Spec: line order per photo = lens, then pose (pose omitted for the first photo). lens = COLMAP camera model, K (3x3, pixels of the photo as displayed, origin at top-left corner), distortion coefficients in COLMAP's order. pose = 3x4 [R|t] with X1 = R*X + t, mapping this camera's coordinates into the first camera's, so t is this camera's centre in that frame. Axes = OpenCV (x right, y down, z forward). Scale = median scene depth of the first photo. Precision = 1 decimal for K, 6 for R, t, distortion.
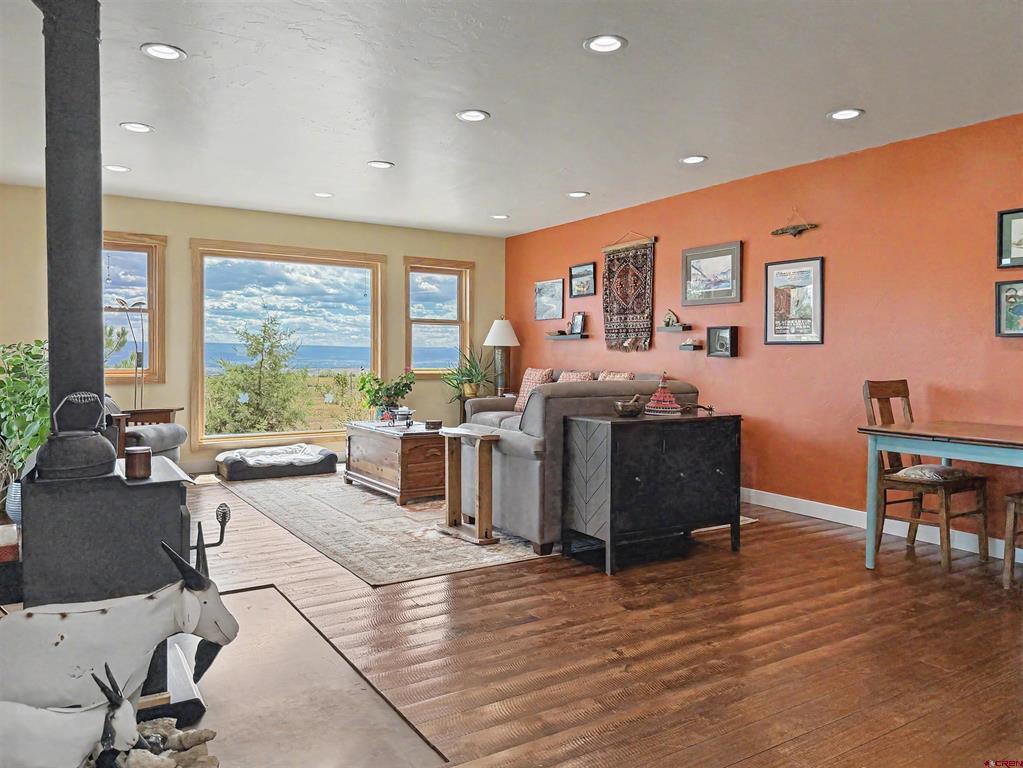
lens RADIAL K [[745.4, 0, 507.0], [0, 745.4, 362.3], [0, 0, 1]] dist [0.060058, -0.079381]
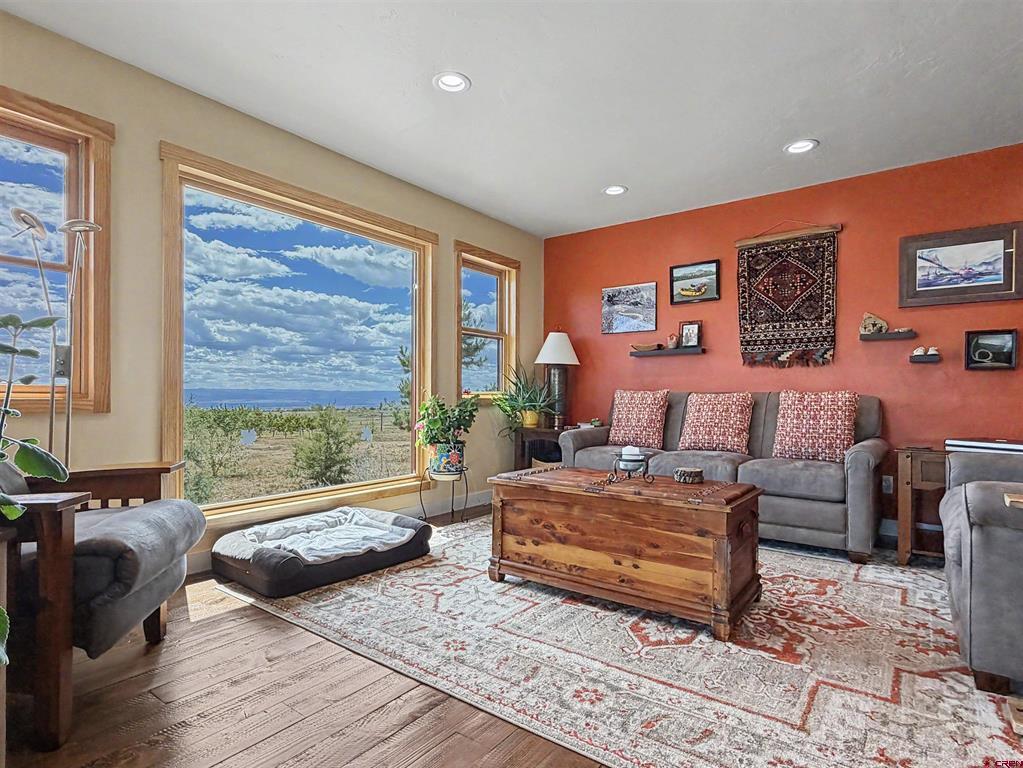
lens RADIAL K [[545.9, 0, 503.6], [0, 545.9, 392.1], [0, 0, 1]] dist [-0.000850, -0.001052]
pose [[0.932325, 0.002967, 0.361609, -0.321826], [0.003021, 0.999868, -0.015992, 0.019854], [-0.361608, 0.016002, 0.932193, 0.534362]]
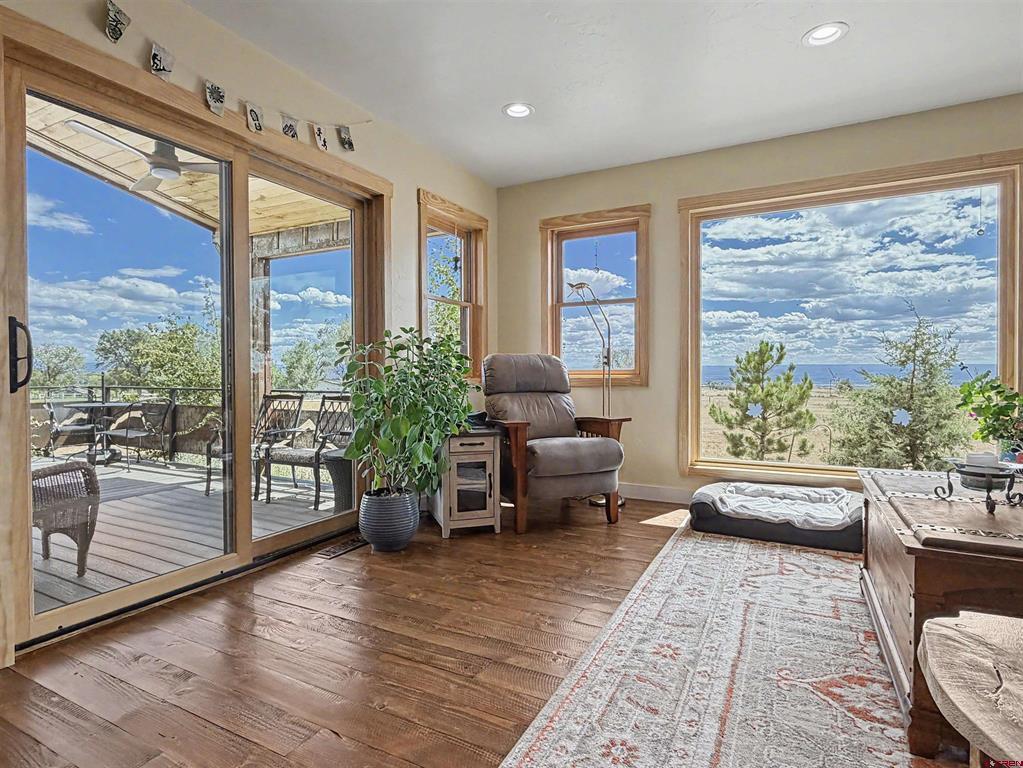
lens RADIAL K [[545.9, 0, 509.2], [0, 545.9, 381.9], [0, 0, 1]] dist [-0.000850, -0.001052]
pose [[0.499895, 0.003173, -0.866080, -0.020042], [-0.000256, 0.999994, 0.003516, 0.019354], [0.866086, -0.001536, 0.499893, 0.549564]]
